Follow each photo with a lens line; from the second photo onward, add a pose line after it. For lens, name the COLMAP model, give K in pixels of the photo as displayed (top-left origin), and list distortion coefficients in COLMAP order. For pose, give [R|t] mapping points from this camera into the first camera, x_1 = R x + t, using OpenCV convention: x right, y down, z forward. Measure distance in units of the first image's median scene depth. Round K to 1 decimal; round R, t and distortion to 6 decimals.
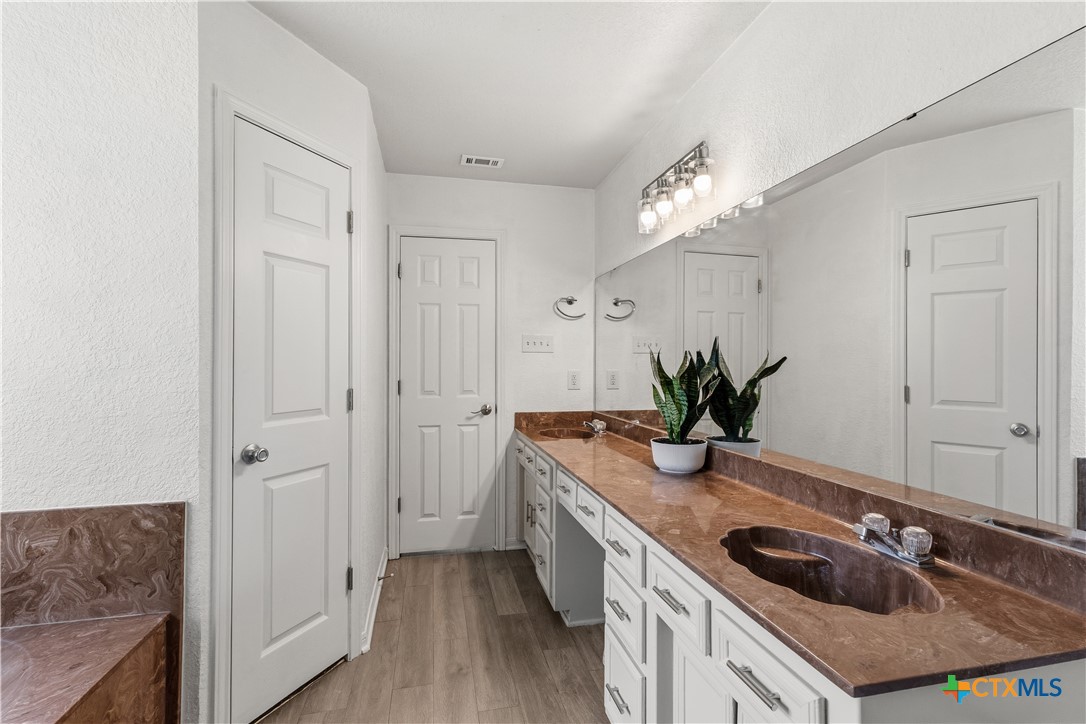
lens RADIAL K [[504.6, 0, 557.3], [0, 504.6, 356.2], [0, 0, 1]] dist [0.004652, -0.000432]
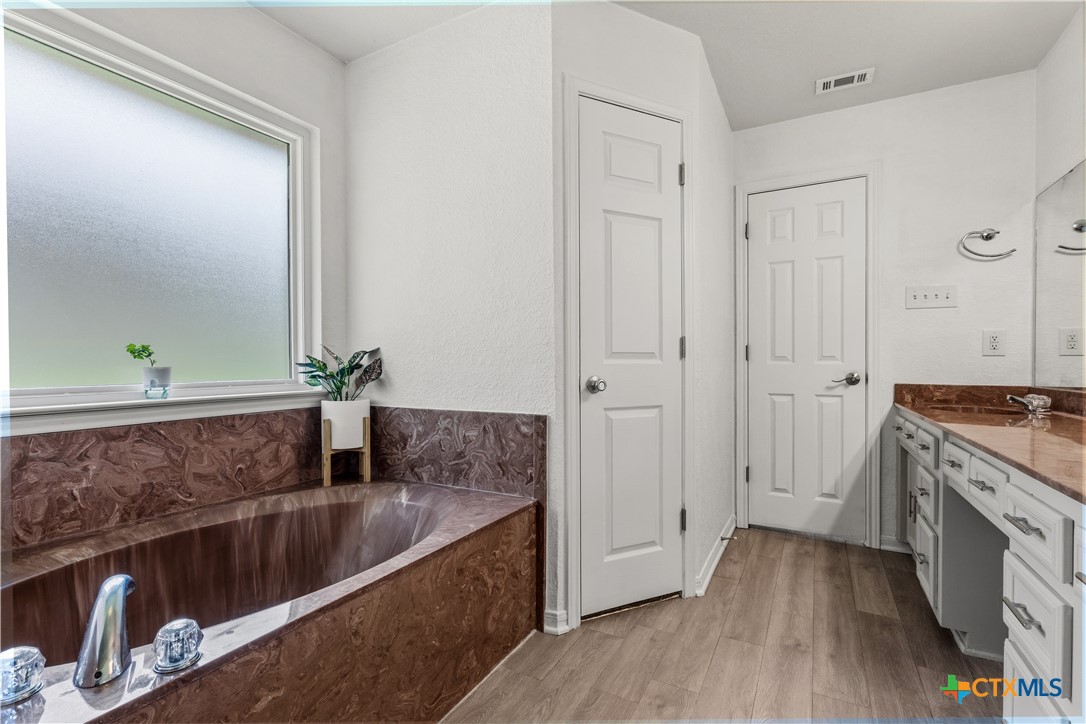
lens RADIAL K [[504.6, 0, 547.1], [0, 504.6, 361.5], [0, 0, 1]] dist [0.004652, -0.000432]
pose [[0.747588, -0.001223, -0.664162, 0.064374], [0.015159, 0.999769, 0.015223, 0.095191], [0.663990, -0.021449, 0.747434, 0.050665]]
